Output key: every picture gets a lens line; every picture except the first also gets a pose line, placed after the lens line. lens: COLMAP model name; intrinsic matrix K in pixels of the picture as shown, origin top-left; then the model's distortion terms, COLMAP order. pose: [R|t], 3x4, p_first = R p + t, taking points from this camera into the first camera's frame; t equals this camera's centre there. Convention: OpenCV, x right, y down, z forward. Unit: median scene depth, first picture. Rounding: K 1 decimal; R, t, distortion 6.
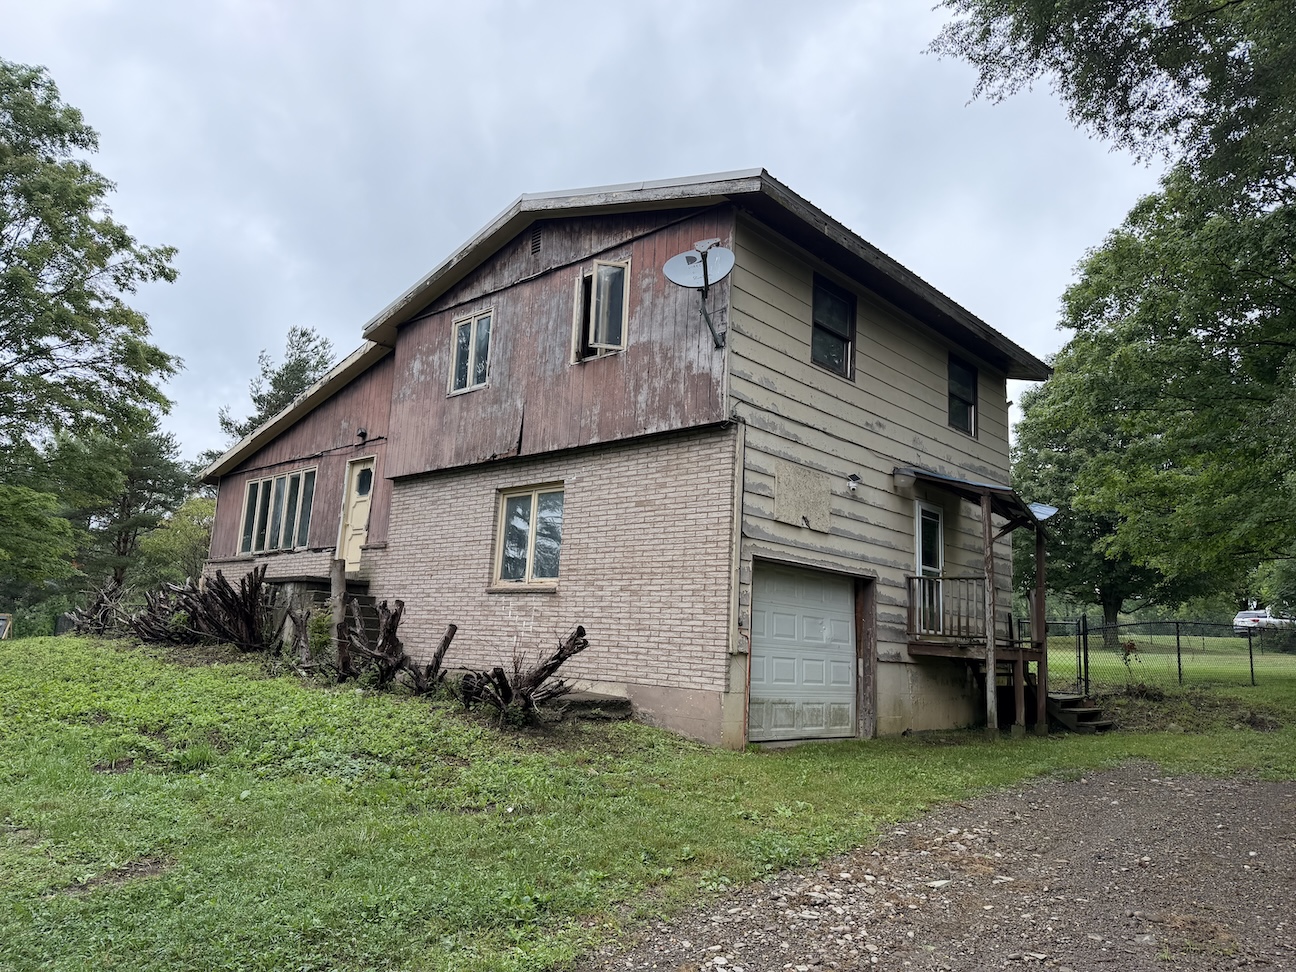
lens RADIAL K [[905.1, 0, 645.7], [0, 905.1, 482.6], [0, 0, 1]] dist [0.049645, -0.060301]
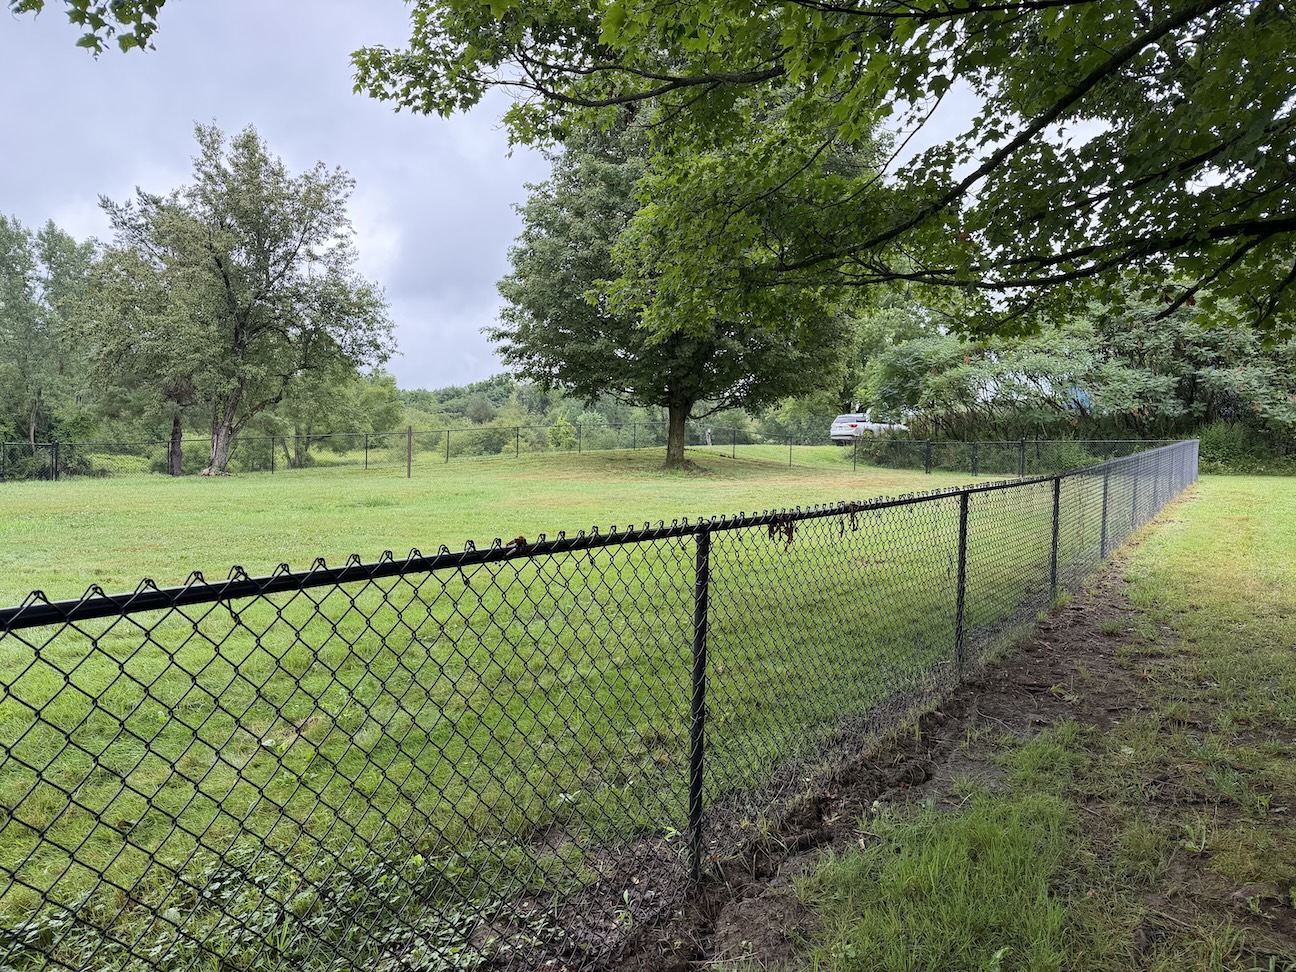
lens RADIAL K [[905.1, 0, 649.6], [0, 905.1, 488.7], [0, 0, 1]] dist [0.049645, -0.060301]
pose [[0.938407, -0.024838, 0.344638, 0.259611], [-0.052425, 0.975632, 0.213059, 0.050284], [-0.341532, -0.218003, 0.914238, 0.370730]]
